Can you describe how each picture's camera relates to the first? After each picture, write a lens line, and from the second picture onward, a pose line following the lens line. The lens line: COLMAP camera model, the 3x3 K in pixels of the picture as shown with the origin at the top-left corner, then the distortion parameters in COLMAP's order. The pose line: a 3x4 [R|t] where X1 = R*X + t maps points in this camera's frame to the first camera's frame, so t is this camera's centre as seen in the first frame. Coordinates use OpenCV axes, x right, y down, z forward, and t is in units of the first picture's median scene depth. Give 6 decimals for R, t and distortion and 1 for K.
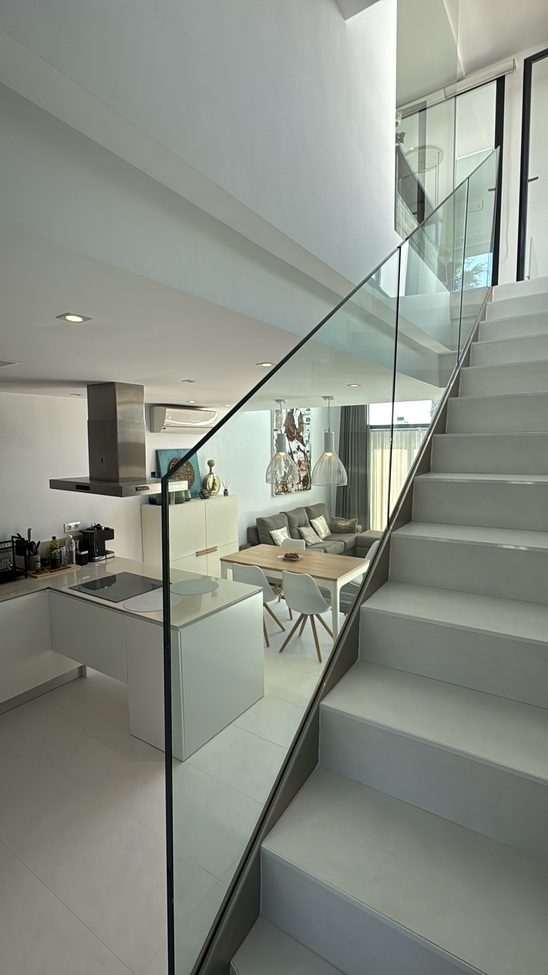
lens RADIAL K [[446.4, 0, 272.9], [0, 446.4, 489.7], [0, 0, 1]] dist [-0.005292, 0.001468]
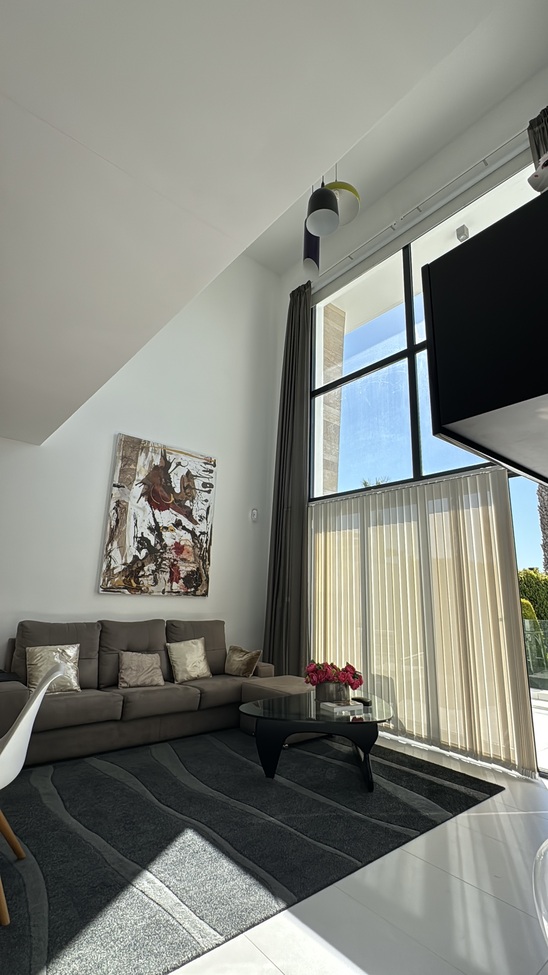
lens RADIAL K [[446.4, 0, 272.6], [0, 446.4, 486.6], [0, 0, 1]] dist [-0.005292, 0.001468]
pose [[0.960713, -0.029703, -0.275948, 0.632904], [-0.068115, 0.938615, -0.338175, 0.107797], [0.269054, 0.343686, 0.899717, 0.785731]]
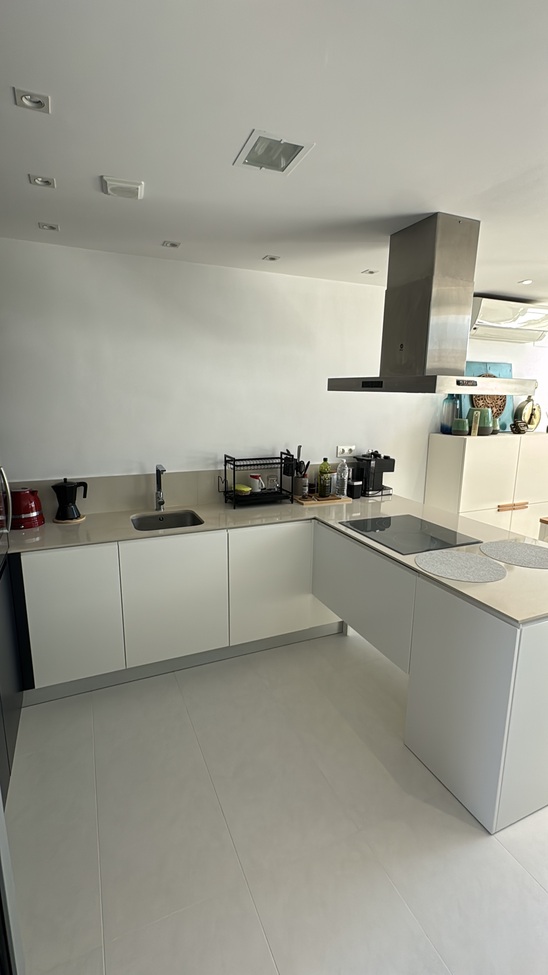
lens RADIAL K [[446.4, 0, 274.1], [0, 446.4, 488.6], [0, 0, 1]] dist [-0.005292, 0.001468]
pose [[0.843934, 0.128140, -0.520918, -0.123997], [-0.074350, 0.989620, 0.122982, 0.059505], [0.531270, -0.065058, 0.844701, 0.230800]]
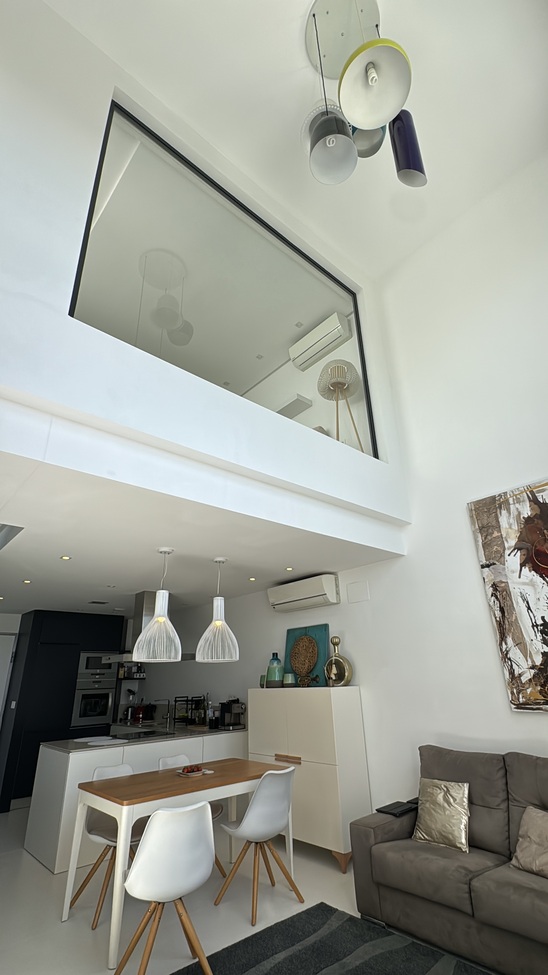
lens RADIAL K [[446.4, 0, 272.8], [0, 446.4, 484.6], [0, 0, 1]] dist [-0.005292, 0.001468]
pose [[-0.257571, -0.364629, -0.894820, 0.896647], [-0.063347, 0.930446, -0.360911, -0.033292], [0.964181, -0.036276, -0.262754, 1.450876]]
